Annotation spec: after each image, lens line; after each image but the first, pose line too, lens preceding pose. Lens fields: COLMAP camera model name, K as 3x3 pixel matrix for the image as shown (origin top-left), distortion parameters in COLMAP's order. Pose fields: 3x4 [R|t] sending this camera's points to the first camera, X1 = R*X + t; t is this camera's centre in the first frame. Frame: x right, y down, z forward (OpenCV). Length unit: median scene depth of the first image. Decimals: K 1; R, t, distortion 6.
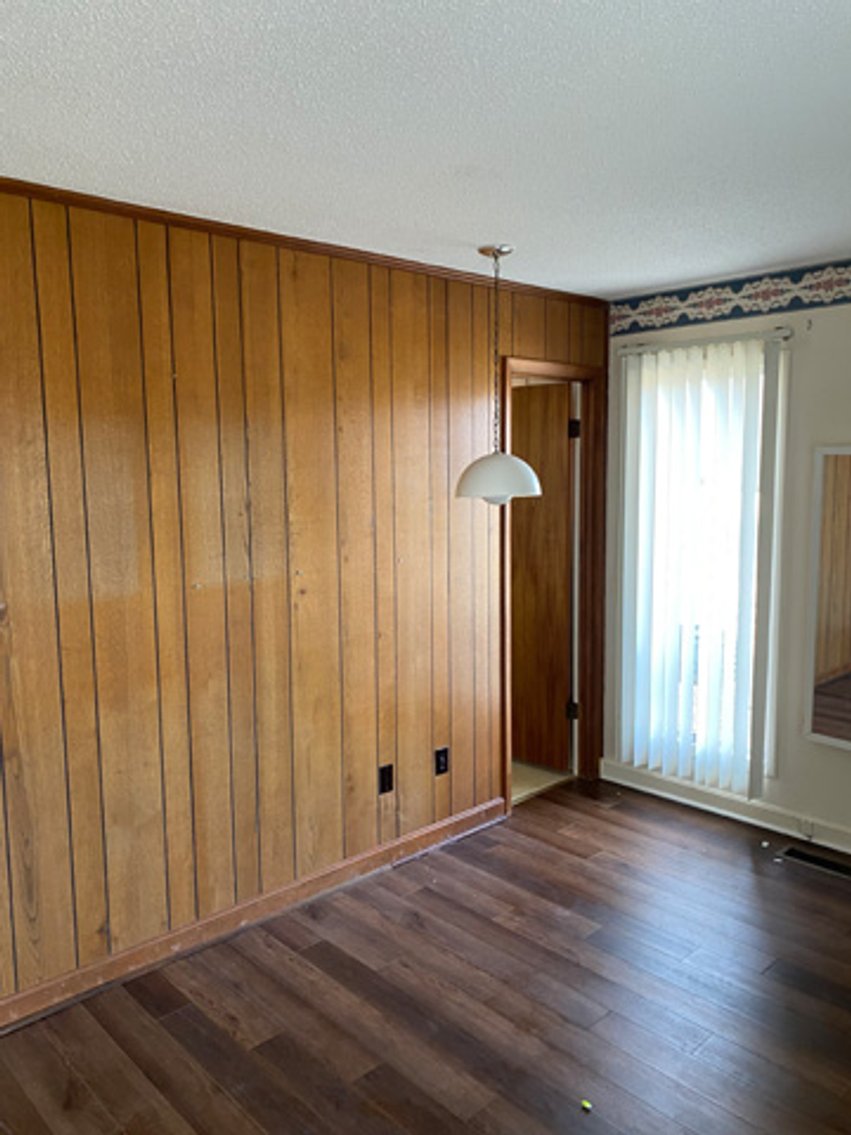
lens RADIAL K [[856.5, 0, 426.7], [0, 856.5, 567.9], [0, 0, 1]] dist [0.015075, -0.007881]
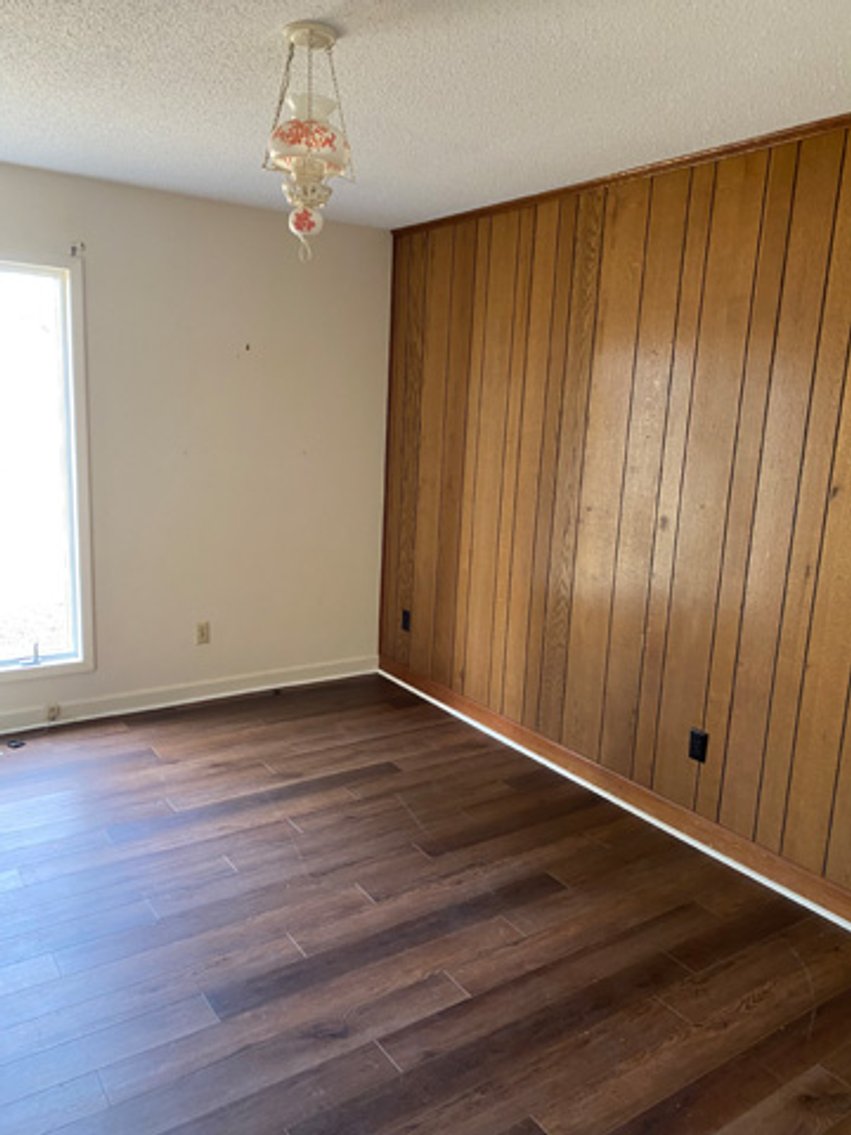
lens RADIAL K [[856.5, 0, 426.0], [0, 856.5, 567.9], [0, 0, 1]] dist [0.015075, -0.007881]
pose [[-0.165736, 0.188685, -0.967951, 1.002721], [-0.145415, 0.966121, 0.213226, -0.099974], [0.975390, 0.176094, -0.132683, 0.974991]]
